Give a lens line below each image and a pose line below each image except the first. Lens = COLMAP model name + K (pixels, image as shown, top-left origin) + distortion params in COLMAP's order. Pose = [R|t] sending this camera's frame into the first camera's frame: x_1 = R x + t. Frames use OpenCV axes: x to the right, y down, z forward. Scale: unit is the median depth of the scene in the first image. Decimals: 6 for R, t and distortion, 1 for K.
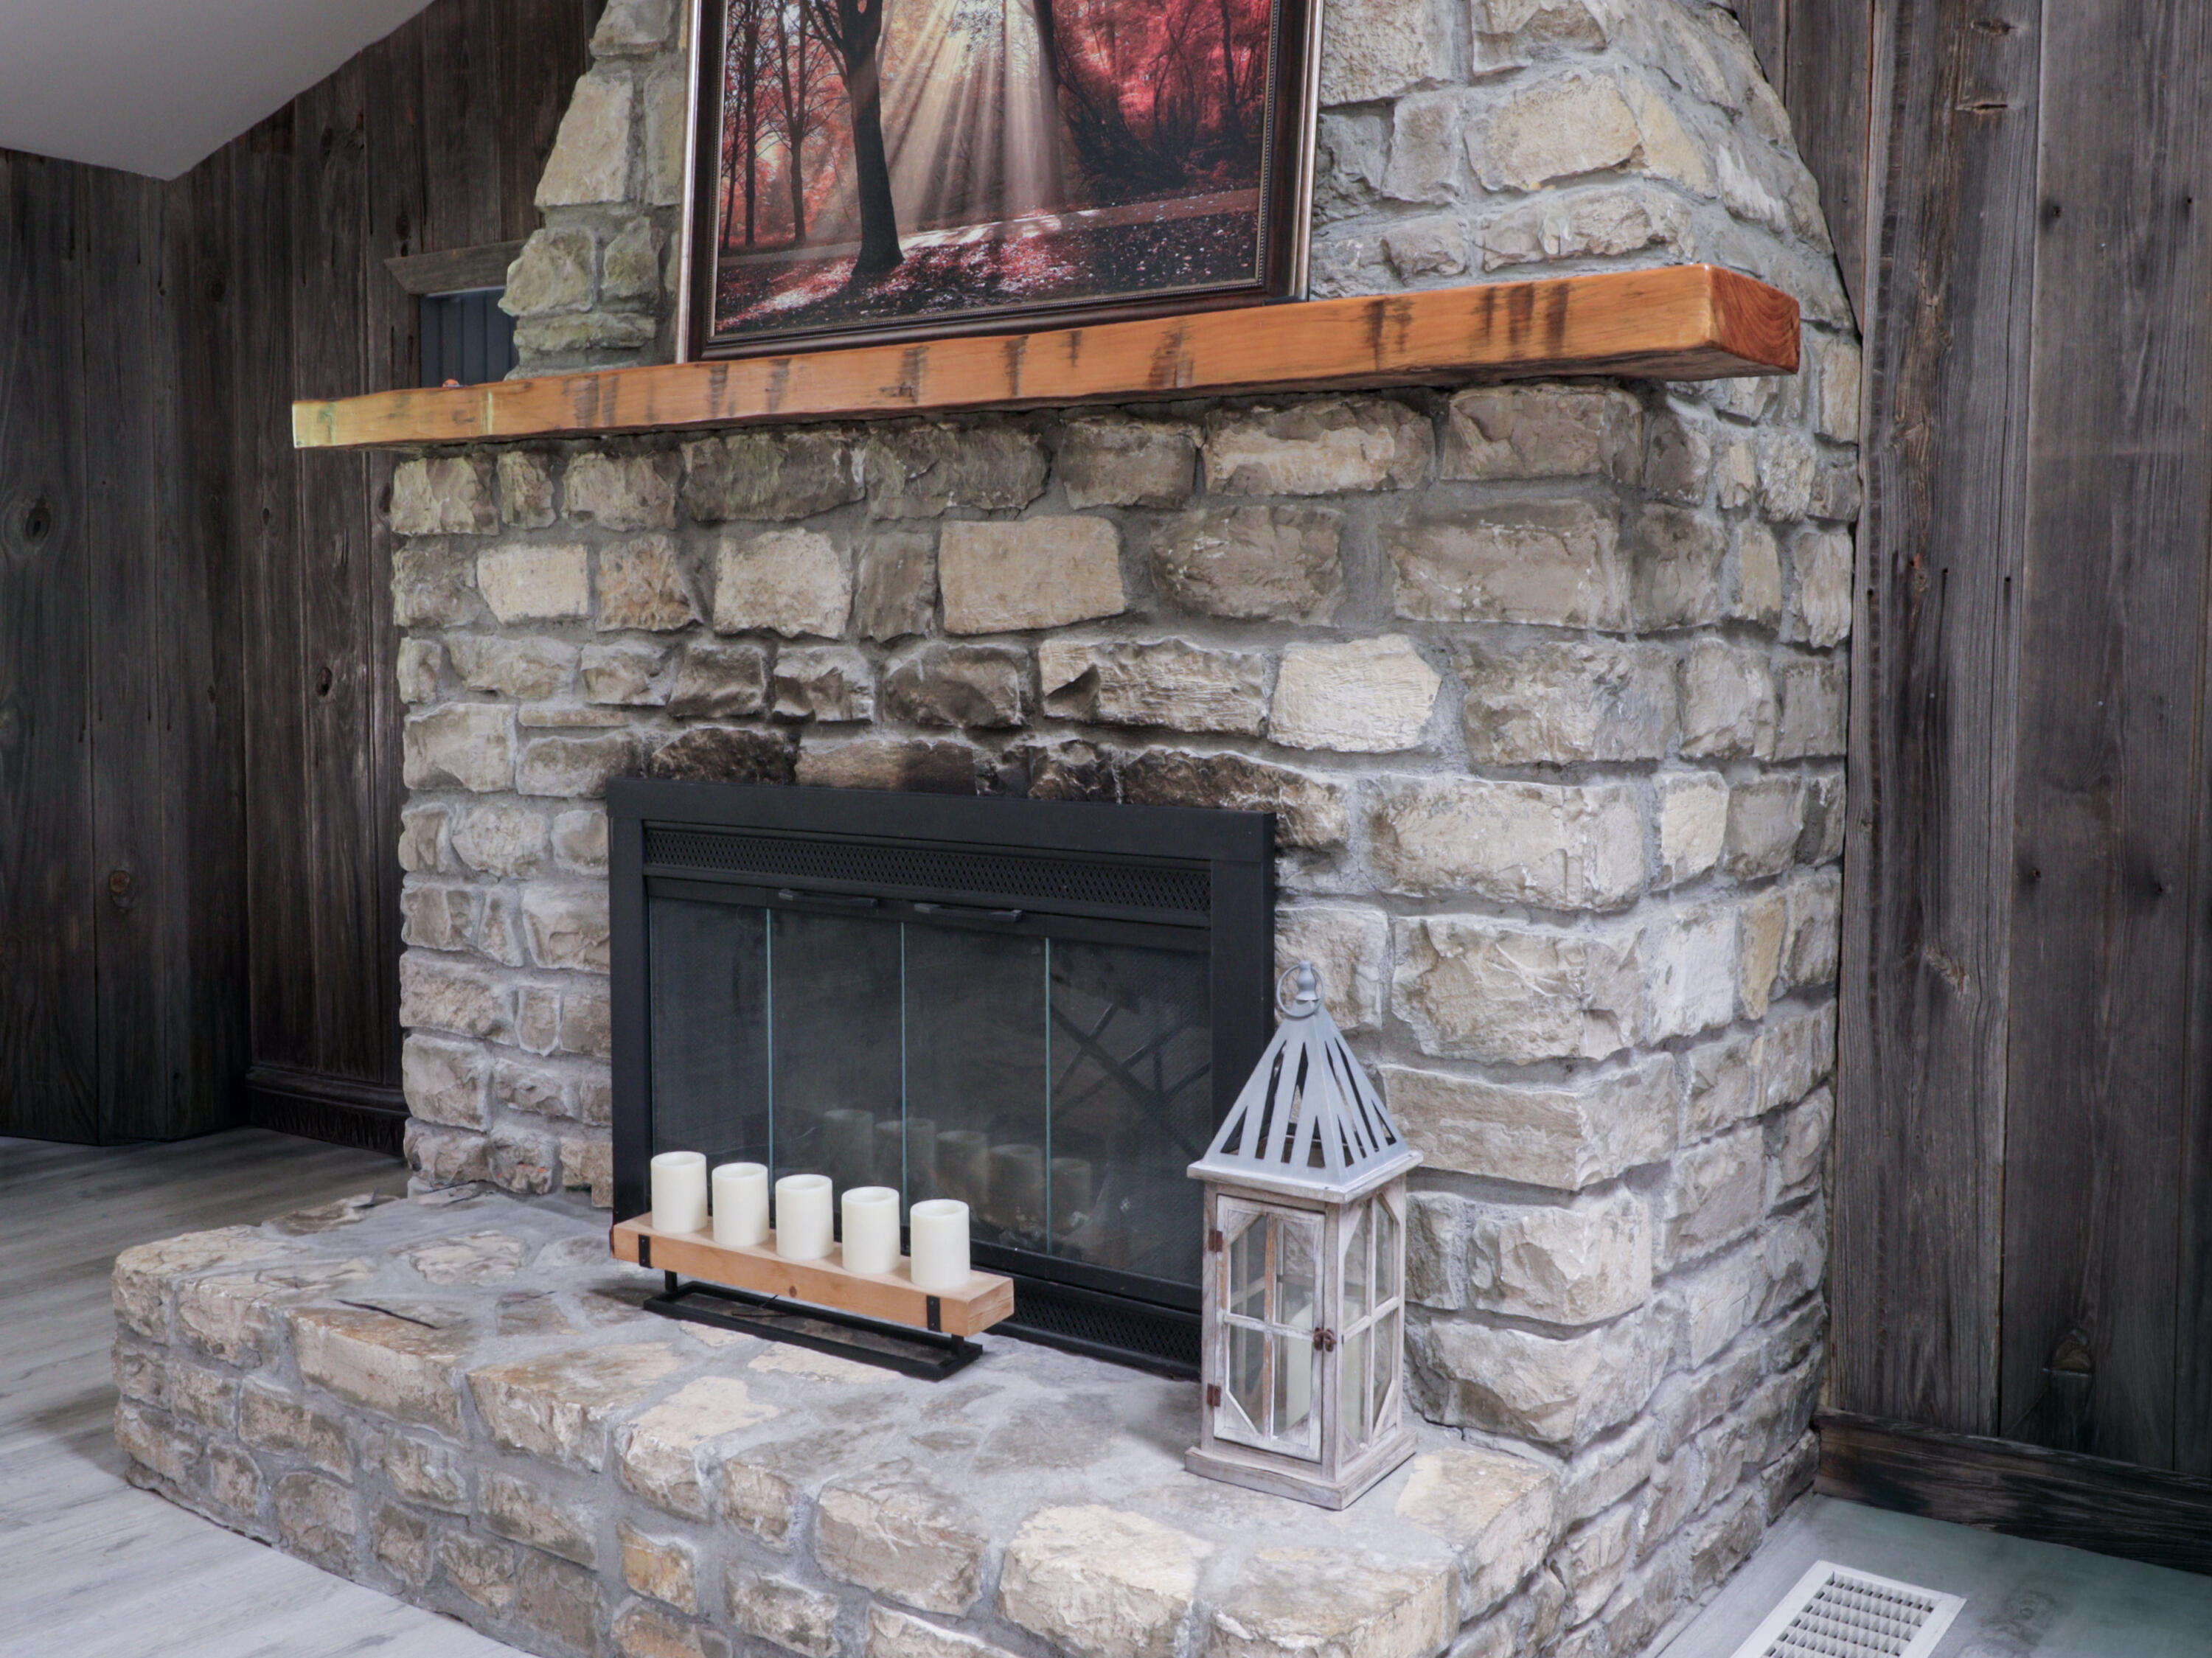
lens RADIAL K [[2120.8, 0, 1105.0], [0, 2120.8, 814.1], [0, 0, 1]] dist [-0.000500, 0.002615]
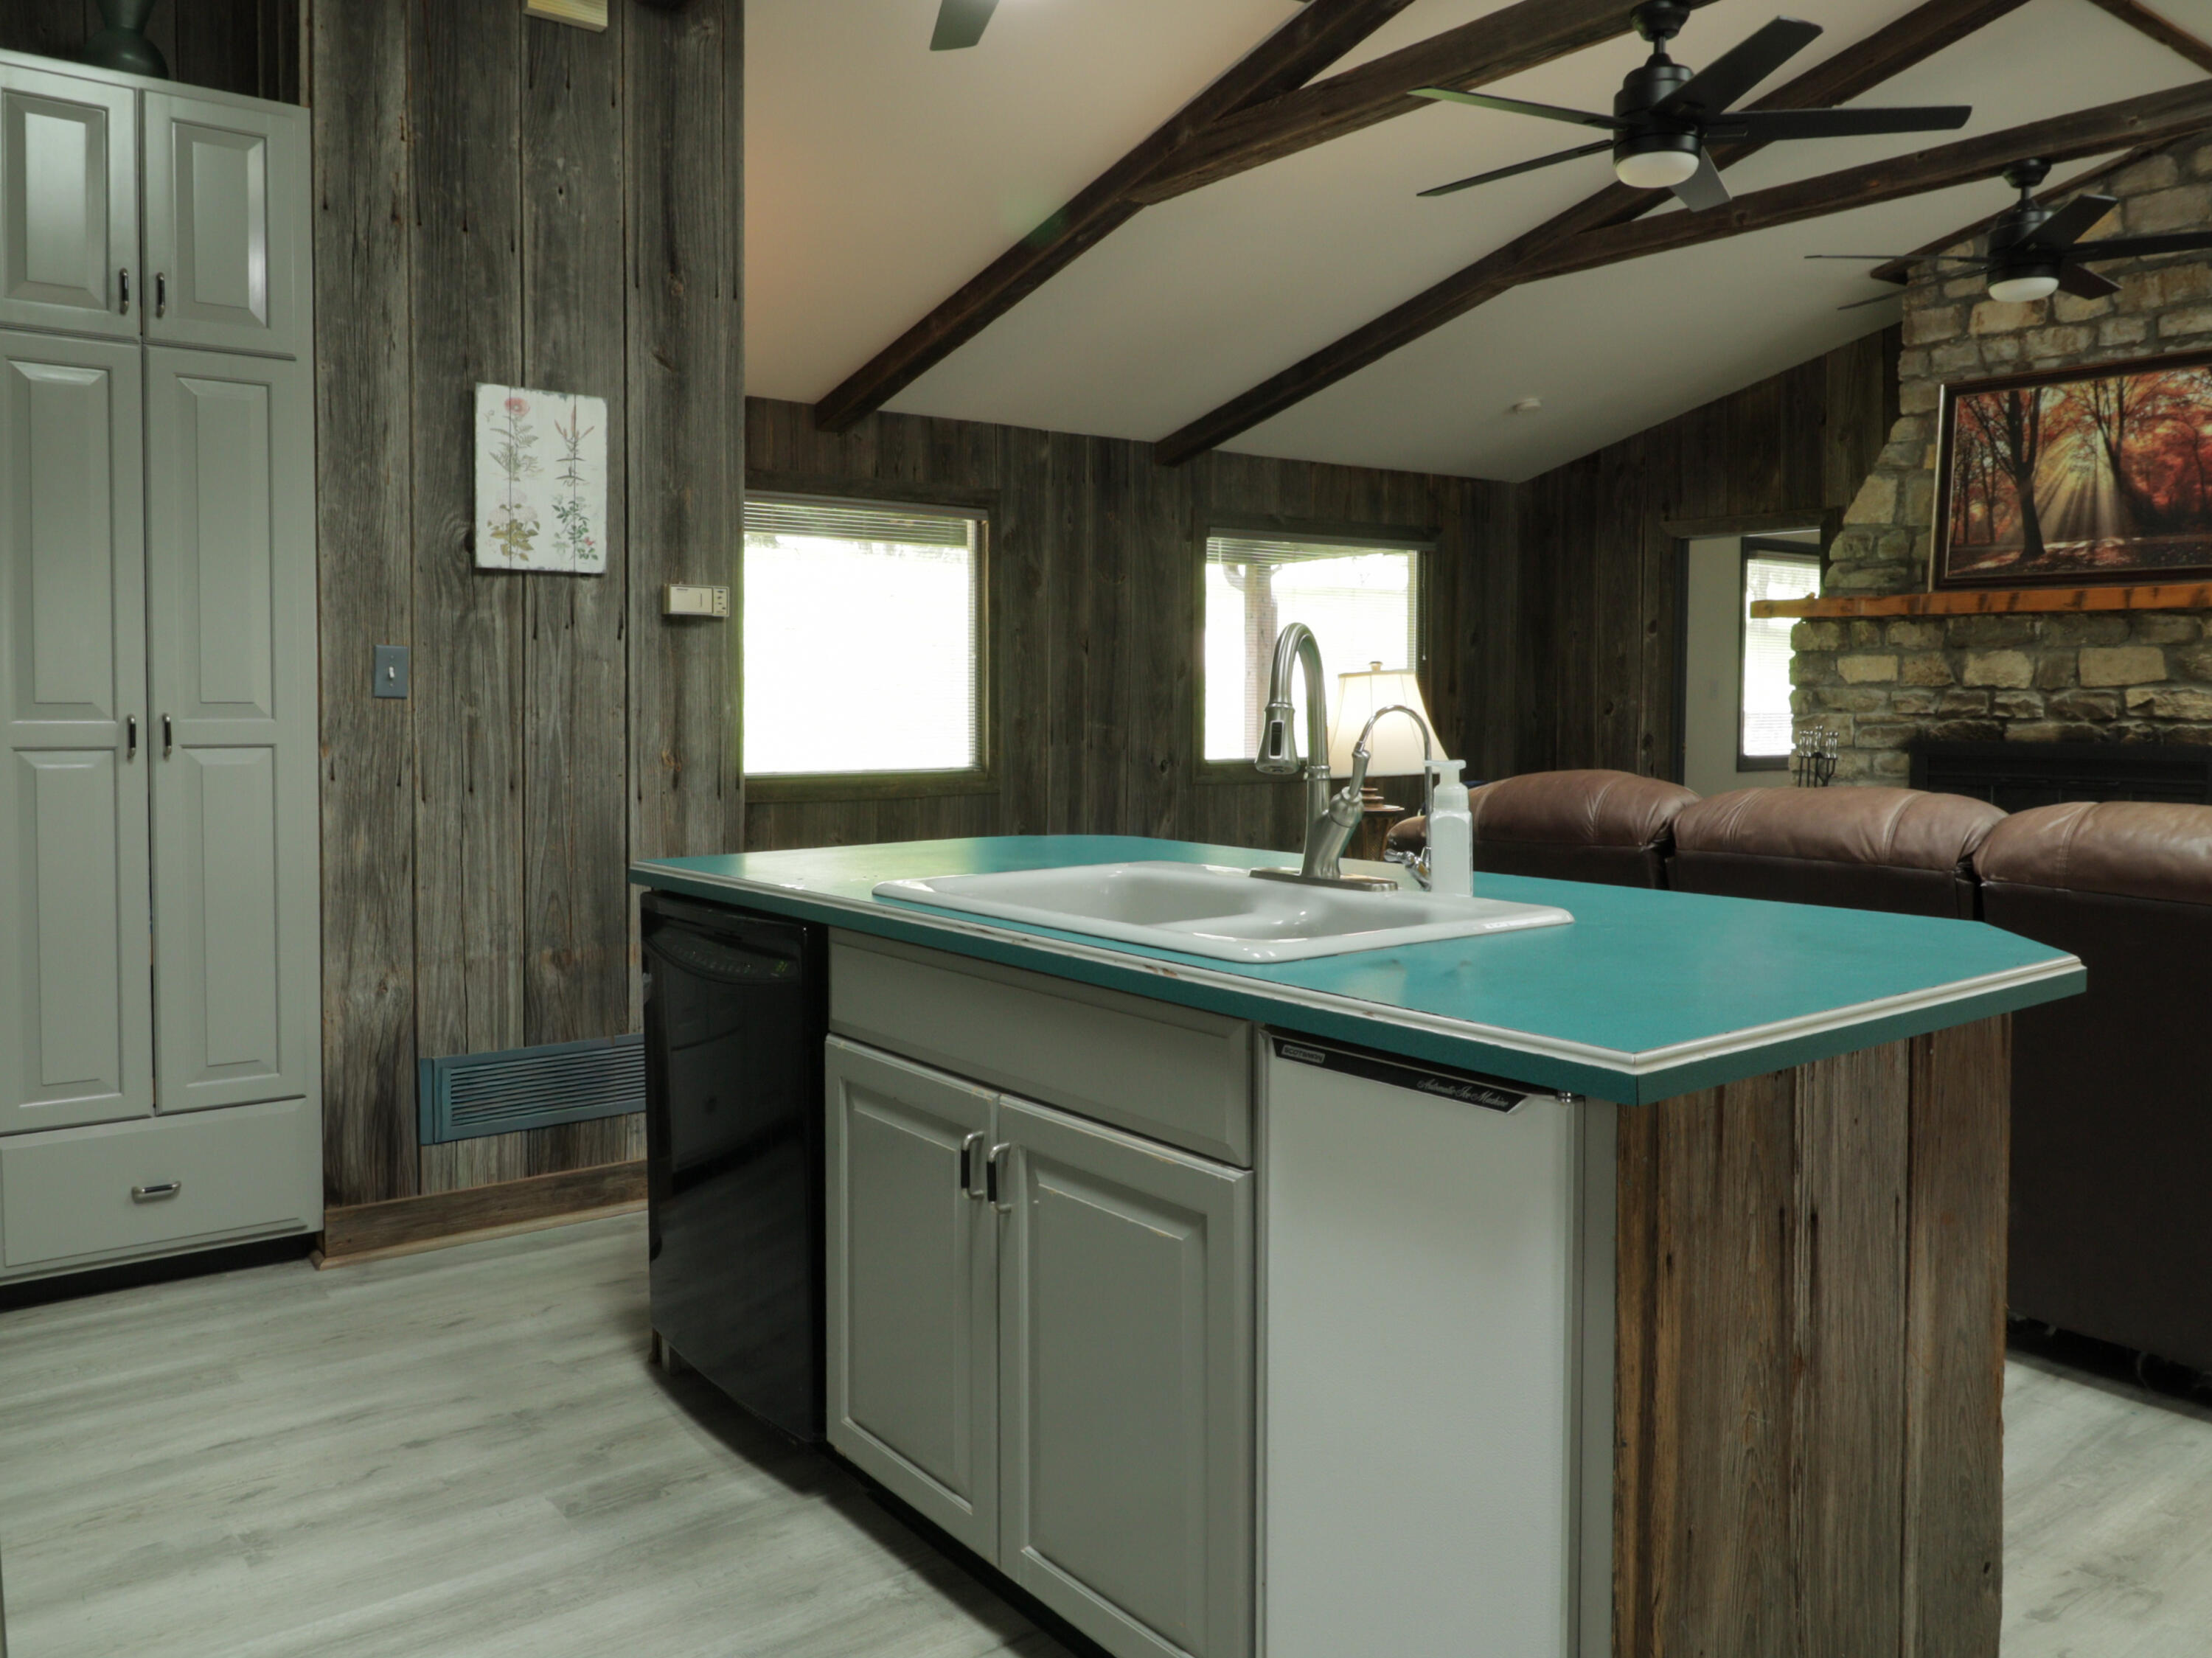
lens RADIAL K [[1651.7, 0, 1102.3], [0, 1651.7, 771.5], [0, 0, 1]] dist [-0.001303, -0.005729]
pose [[0.956329, 0.006400, -0.292221, -0.683902], [-0.014633, 0.999555, -0.025996, 0.105628], [0.291925, 0.029136, 0.955997, -1.504449]]
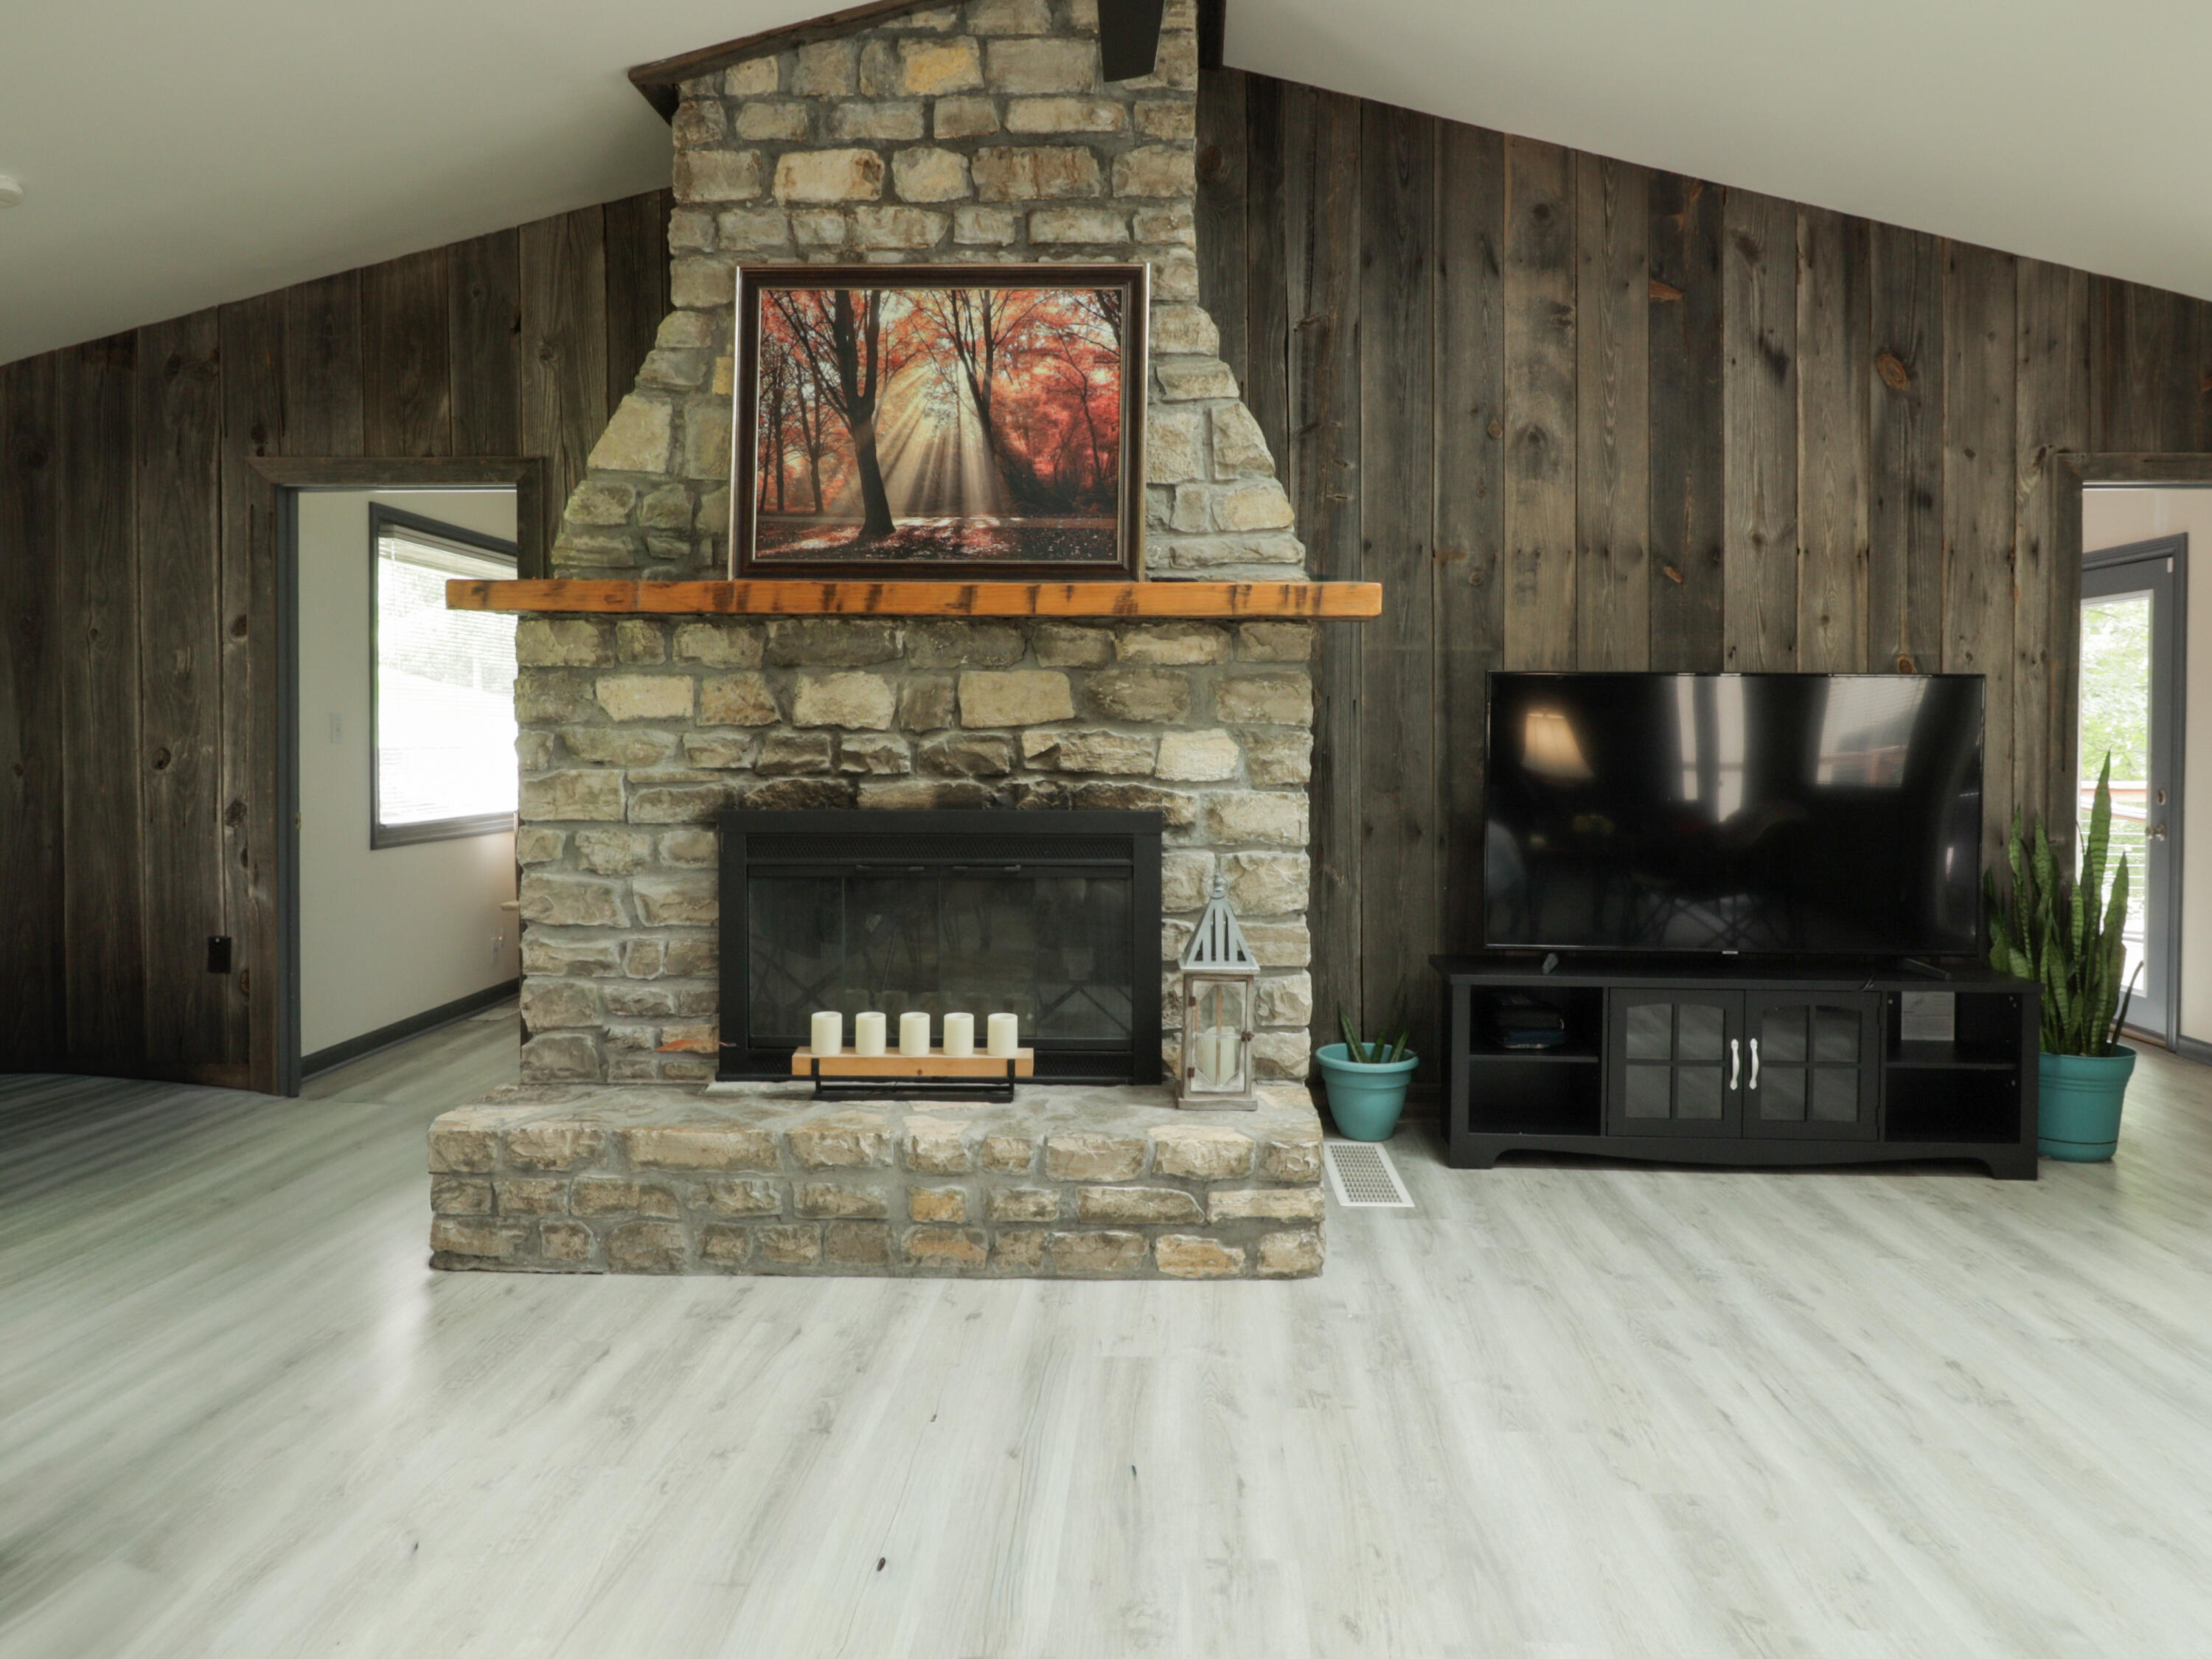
lens RADIAL K [[1557.3, 0, 1107.6], [0, 1557.3, 764.0], [0, 0, 1]] dist [-0.005694, -0.008423]
pose [[0.838797, -0.018044, 0.544146, -0.742286], [0.045144, 0.998314, -0.036485, 0.006784], [-0.542570, 0.055168, 0.838197, -0.274518]]
